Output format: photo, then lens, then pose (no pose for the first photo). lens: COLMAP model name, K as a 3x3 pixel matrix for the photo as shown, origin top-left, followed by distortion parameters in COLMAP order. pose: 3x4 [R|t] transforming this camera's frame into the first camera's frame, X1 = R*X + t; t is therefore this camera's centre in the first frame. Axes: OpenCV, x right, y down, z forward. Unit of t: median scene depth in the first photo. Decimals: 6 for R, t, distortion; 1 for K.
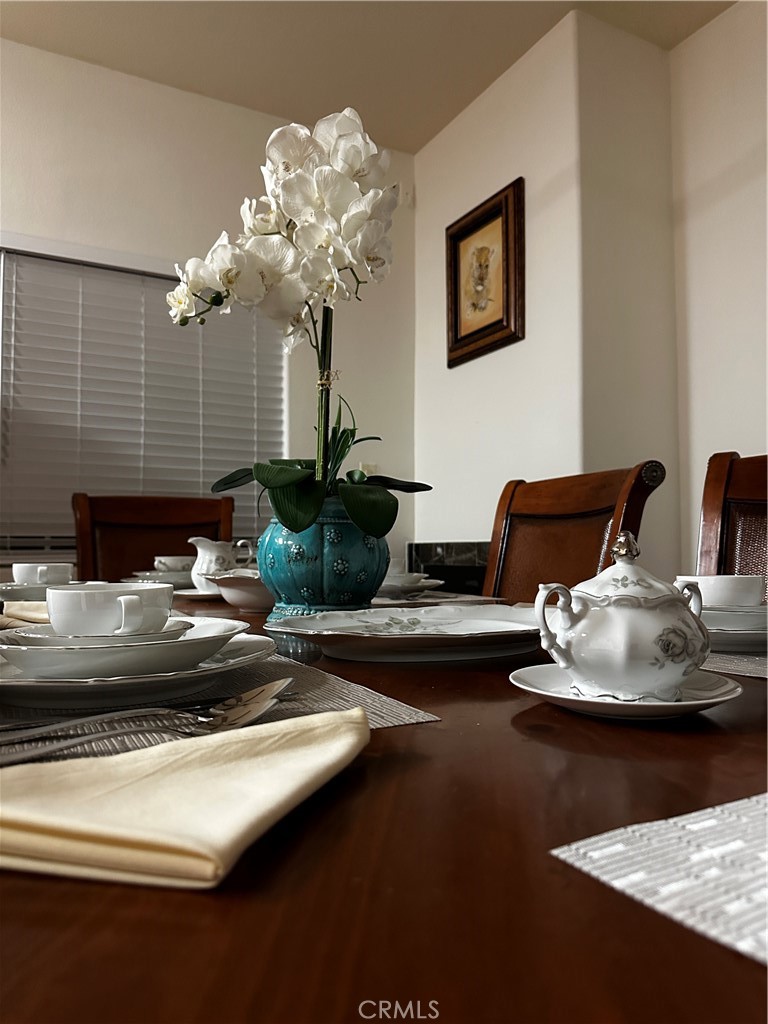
lens RADIAL K [[699.6, 0, 385.0], [0, 699.6, 507.8], [0, 0, 1]] dist [0.065355, -0.118216]
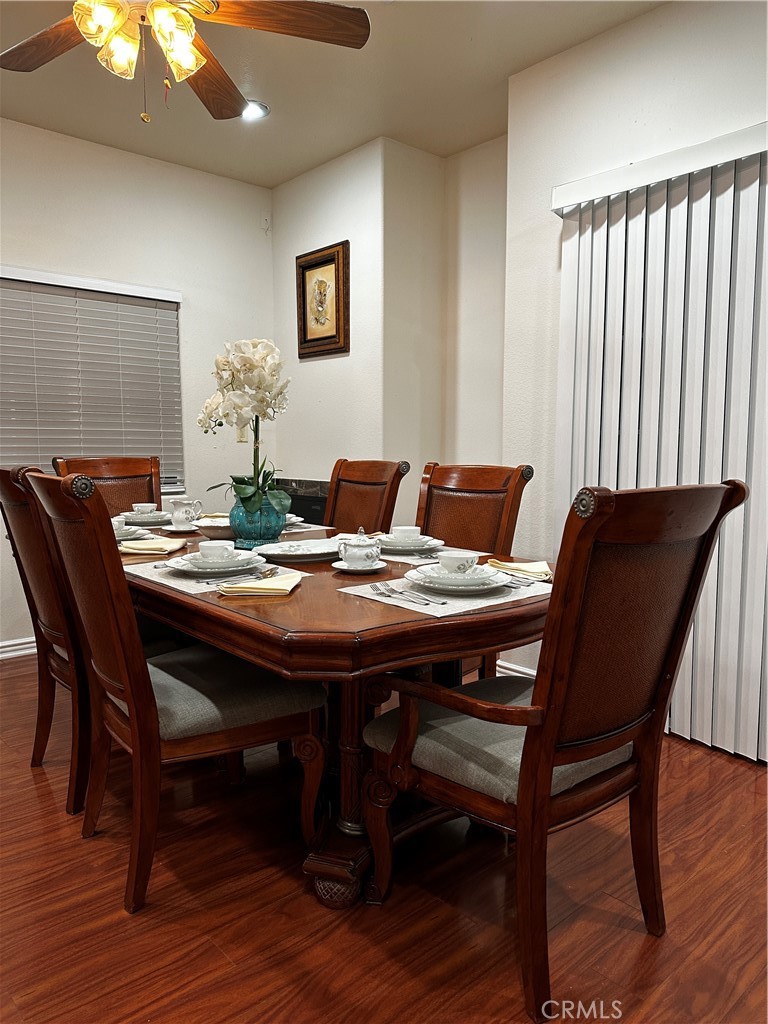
lens RADIAL K [[696.9, 0, 384.3], [0, 696.9, 507.3], [0, 0, 1]] dist [0.116850, -0.124112]
pose [[0.974547, -0.021063, 0.223191, -0.073295], [-0.012226, 0.989102, 0.146726, -0.121909], [-0.223849, -0.145720, 0.963669, -0.517222]]
